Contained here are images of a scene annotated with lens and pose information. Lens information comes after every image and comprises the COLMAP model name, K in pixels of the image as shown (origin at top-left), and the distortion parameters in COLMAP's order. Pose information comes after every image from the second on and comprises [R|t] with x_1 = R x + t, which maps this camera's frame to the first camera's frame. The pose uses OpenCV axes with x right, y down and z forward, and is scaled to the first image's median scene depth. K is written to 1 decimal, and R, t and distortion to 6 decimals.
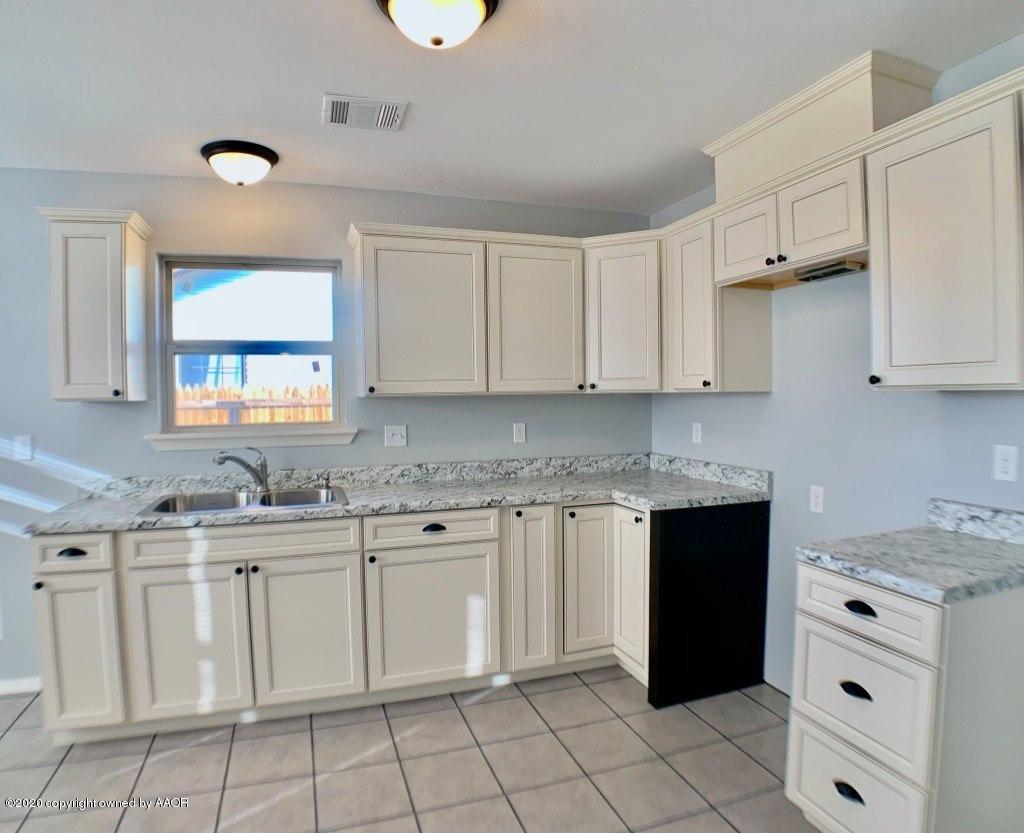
lens RADIAL K [[593.2, 0, 505.4], [0, 593.2, 416.3], [0, 0, 1]] dist [-0.074967, -0.008304]
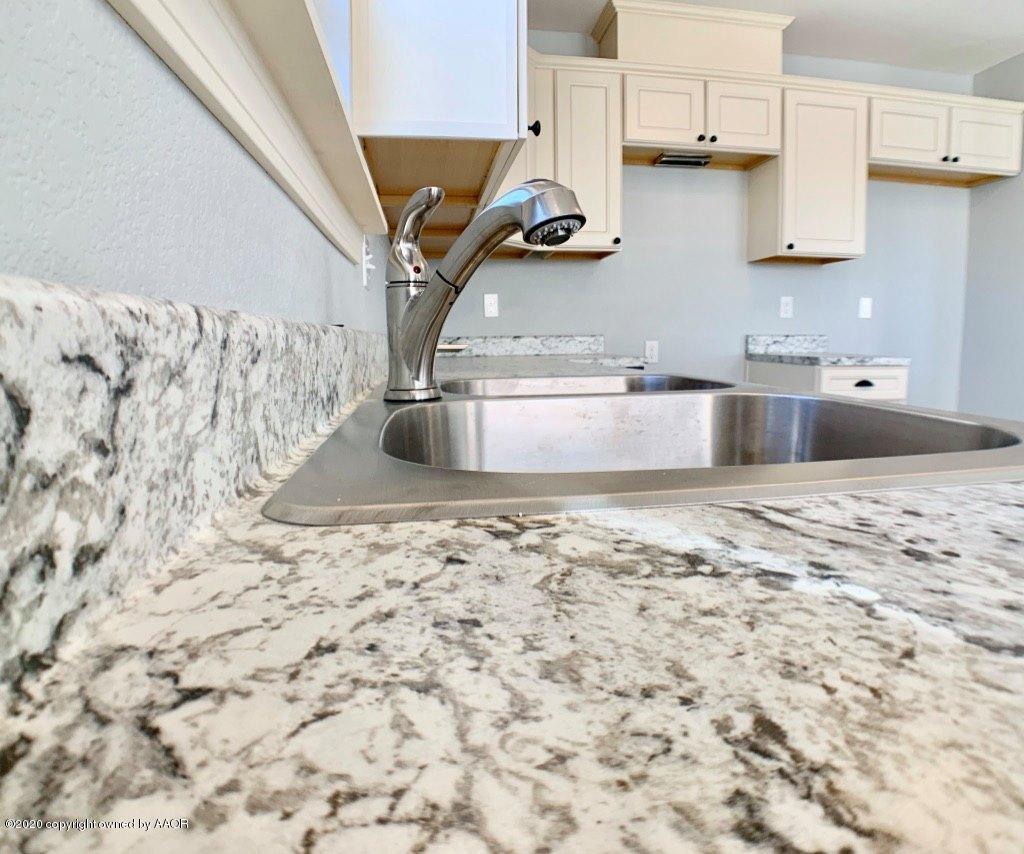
lens RADIAL K [[603.3, 0, 509.4], [0, 603.3, 418.2], [0, 0, 1]] dist [-0.083420, 0.000514]
pose [[0.182904, -0.118899, 0.975915, -0.702970], [0.044862, 0.992635, 0.112528, 0.118985], [-0.982107, 0.023200, 0.186891, 0.995432]]
